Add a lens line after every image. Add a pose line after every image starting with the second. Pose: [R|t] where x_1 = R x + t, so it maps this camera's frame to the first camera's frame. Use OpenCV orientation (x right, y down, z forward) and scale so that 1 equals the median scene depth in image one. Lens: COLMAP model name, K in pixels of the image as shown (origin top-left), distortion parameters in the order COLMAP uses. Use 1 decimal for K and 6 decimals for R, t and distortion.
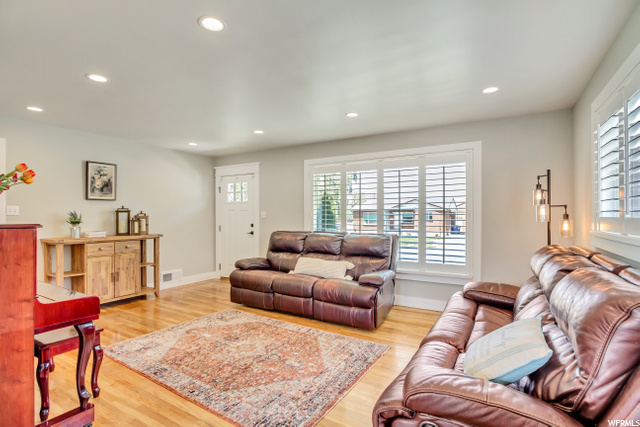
lens RADIAL K [[324.6, 0, 319.9], [0, 324.6, 216.1], [0, 0, 1]] dist [-0.000400, -0.000024]
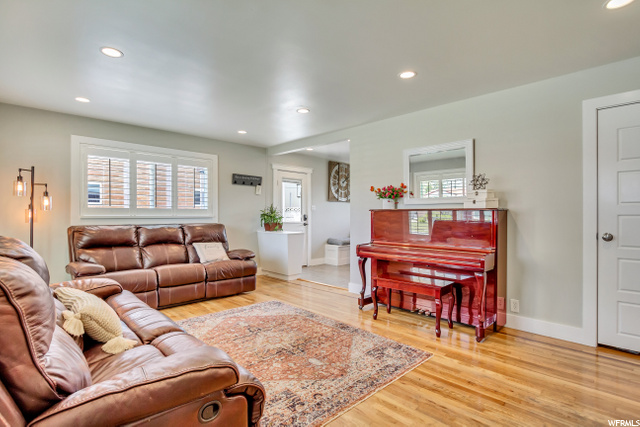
lens RADIAL K [[324.6, 0, 319.9], [0, 324.6, 211.2], [0, 0, 1]] dist [-0.000400, -0.000024]
pose [[-0.969379, 0.002977, 0.245551, -0.595923], [0.002324, 0.999993, -0.002950, 0.026248], [-0.245558, -0.002289, -0.969379, 1.889821]]
